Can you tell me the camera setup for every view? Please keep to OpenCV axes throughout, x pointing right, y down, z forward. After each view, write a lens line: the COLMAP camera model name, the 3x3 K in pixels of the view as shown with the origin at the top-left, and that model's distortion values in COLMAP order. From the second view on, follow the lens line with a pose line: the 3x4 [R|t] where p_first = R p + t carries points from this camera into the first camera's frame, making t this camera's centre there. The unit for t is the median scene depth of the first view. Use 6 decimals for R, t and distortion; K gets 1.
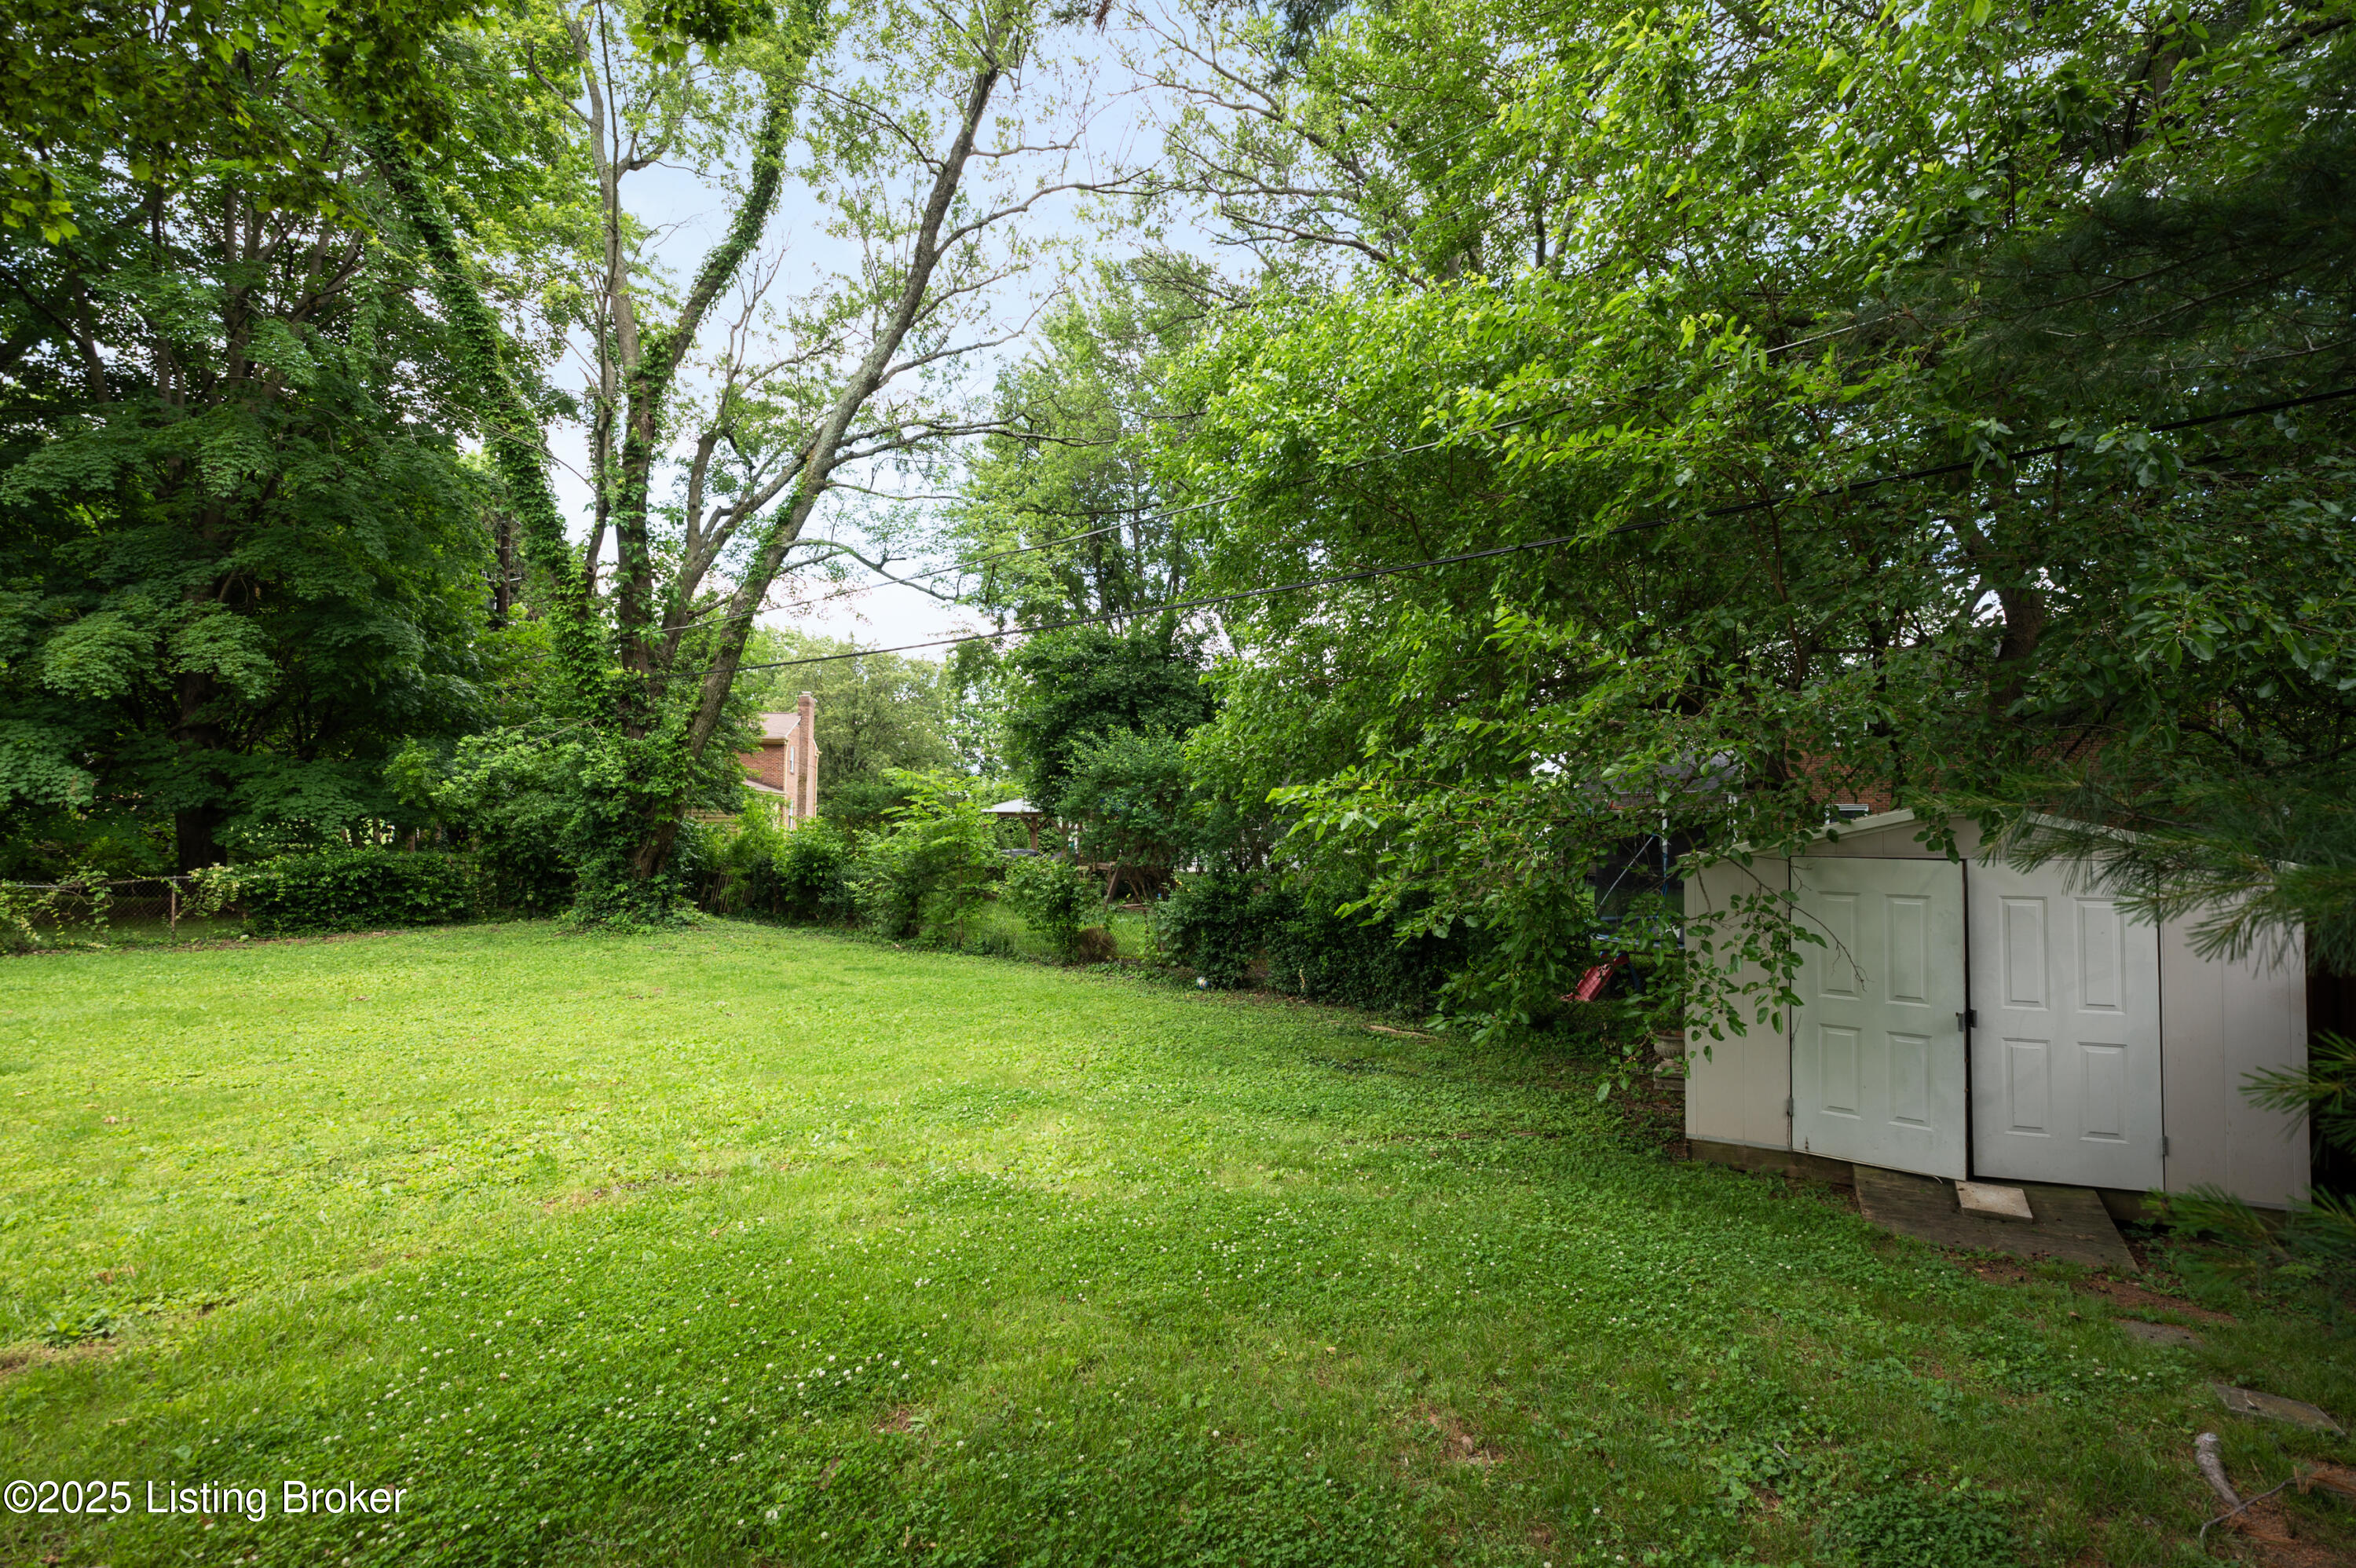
lens RADIAL K [[1074.1, 0, 1213.1], [0, 1074.1, 784.1], [0, 0, 1]] dist [0.001963, 0.000303]
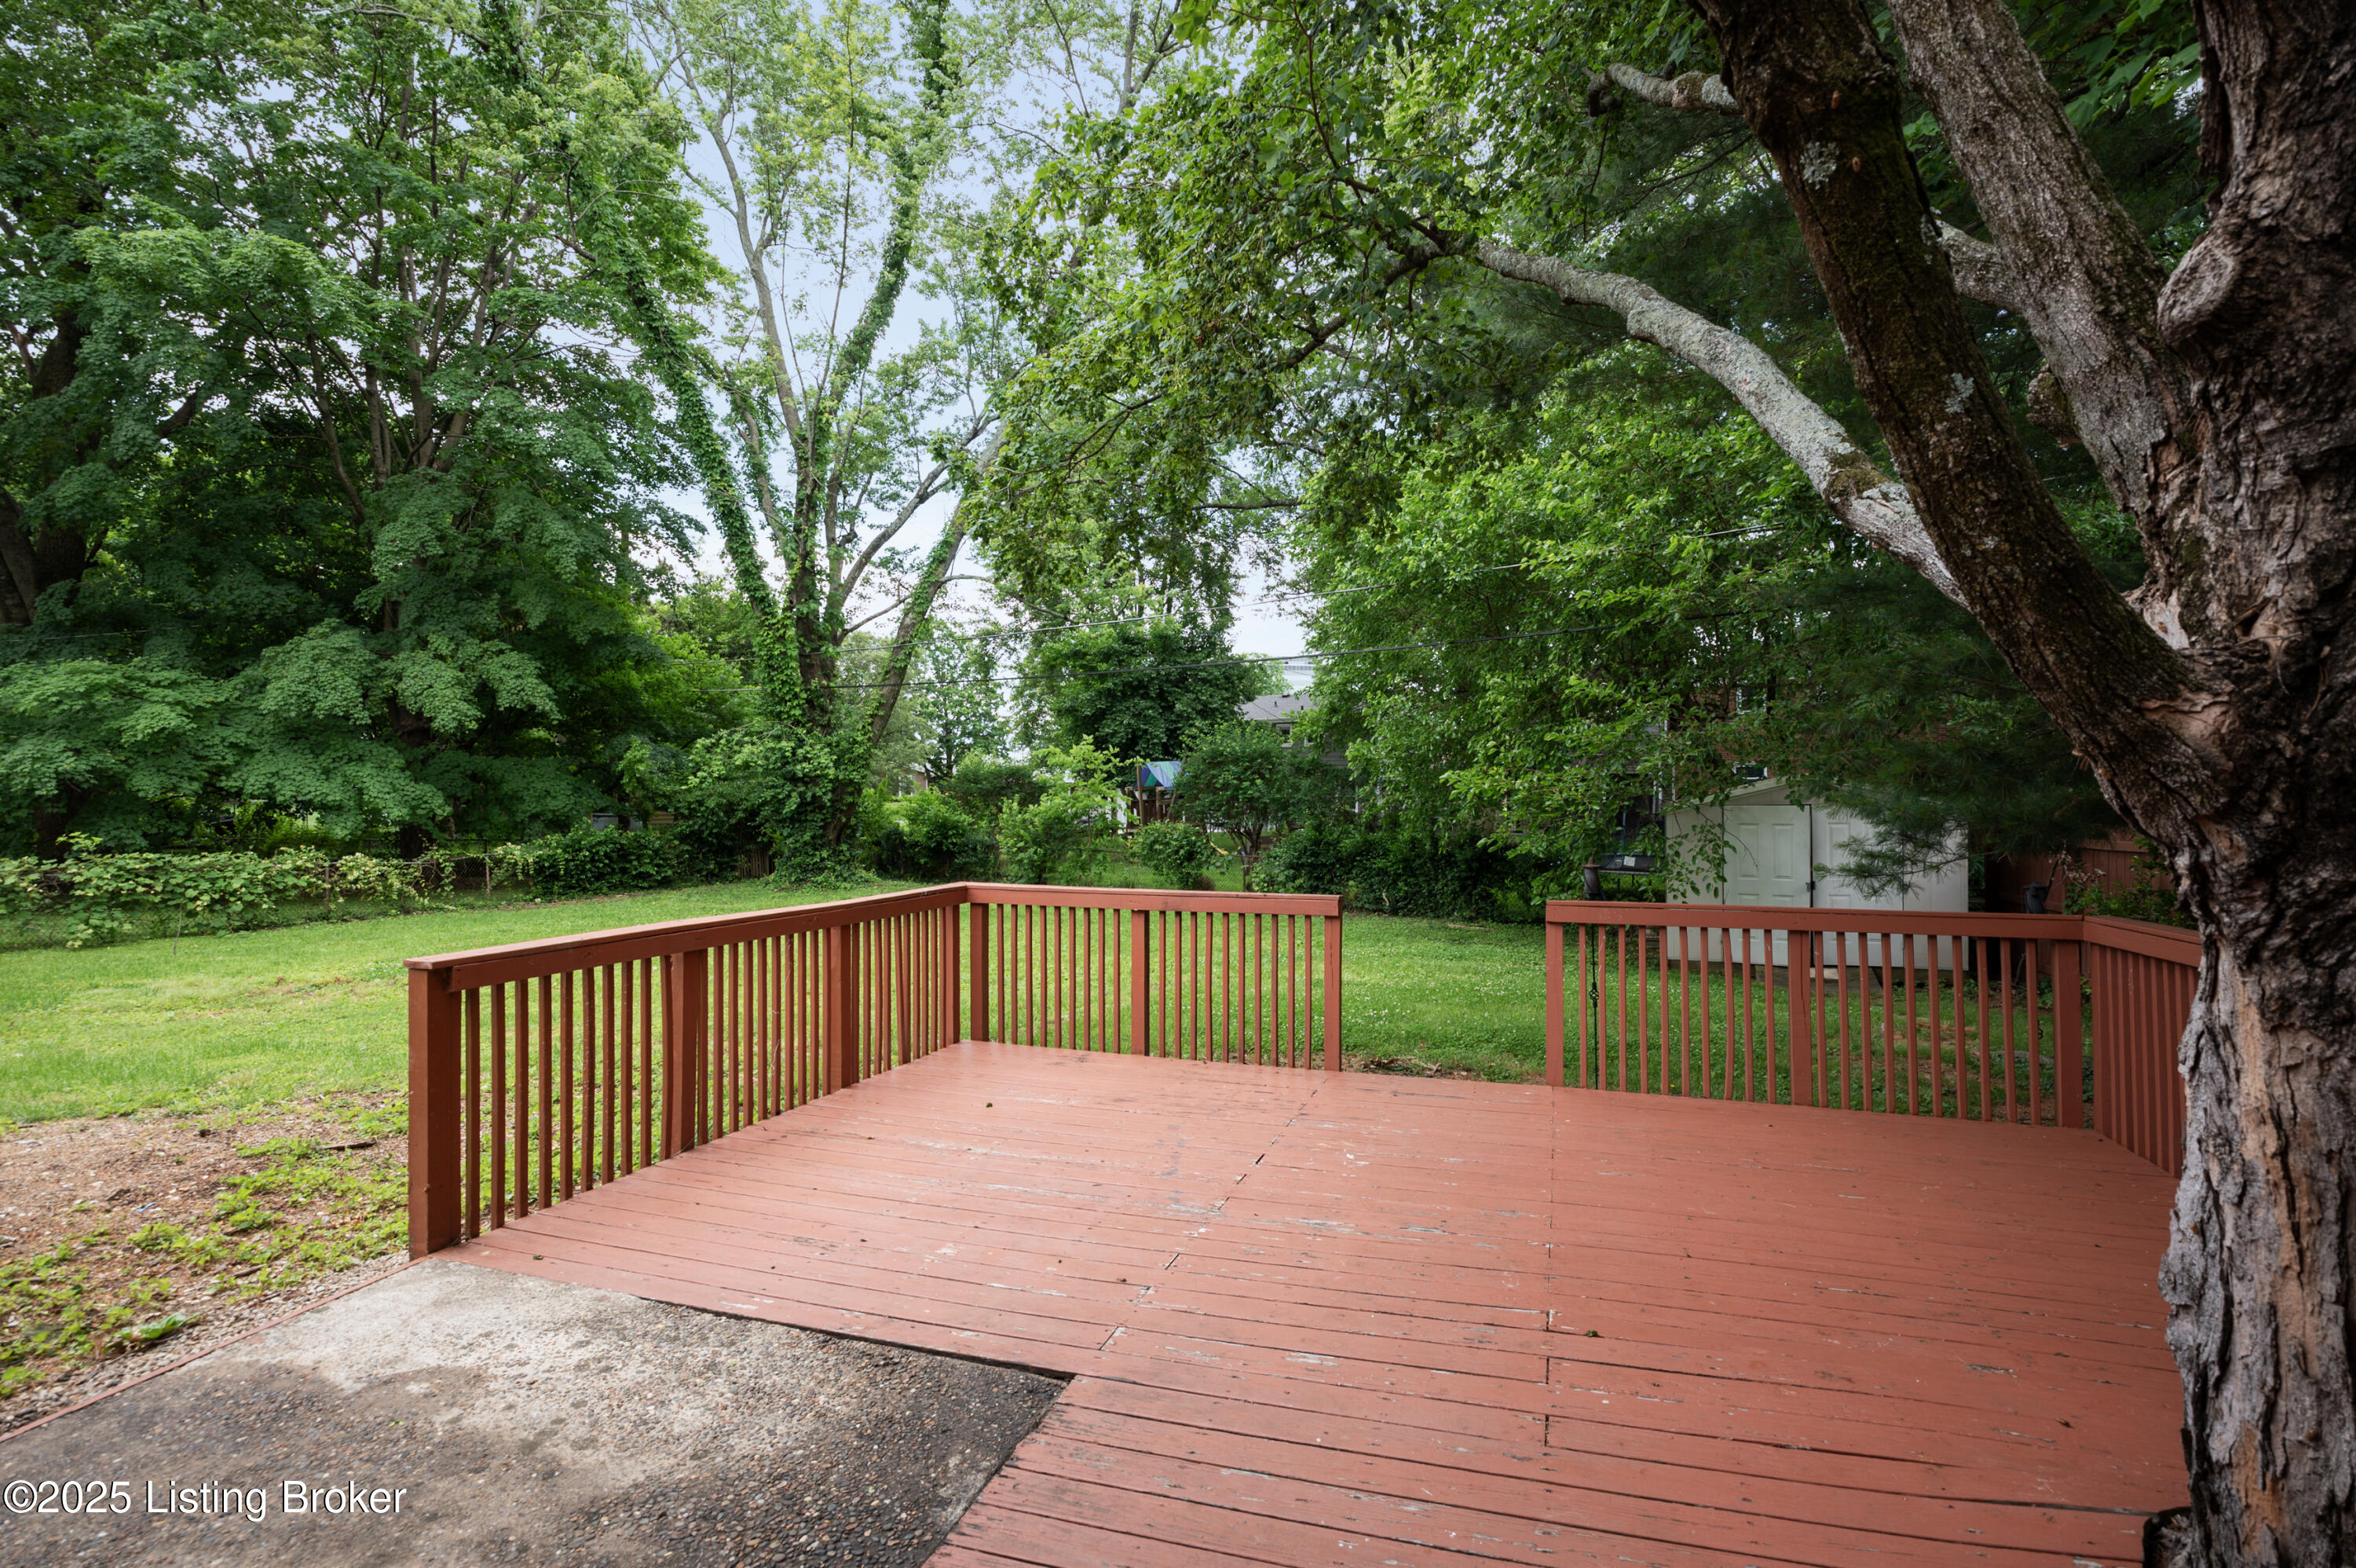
lens RADIAL K [[1074.1, 0, 1213.1], [0, 1074.1, 784.1], [0, 0, 1]] dist [0.001963, 0.000303]
pose [[0.997608, -0.022313, 0.065422, -0.185002], [0.020265, 0.999289, 0.031800, -0.018516], [-0.066085, -0.030398, 0.997351, -0.320358]]
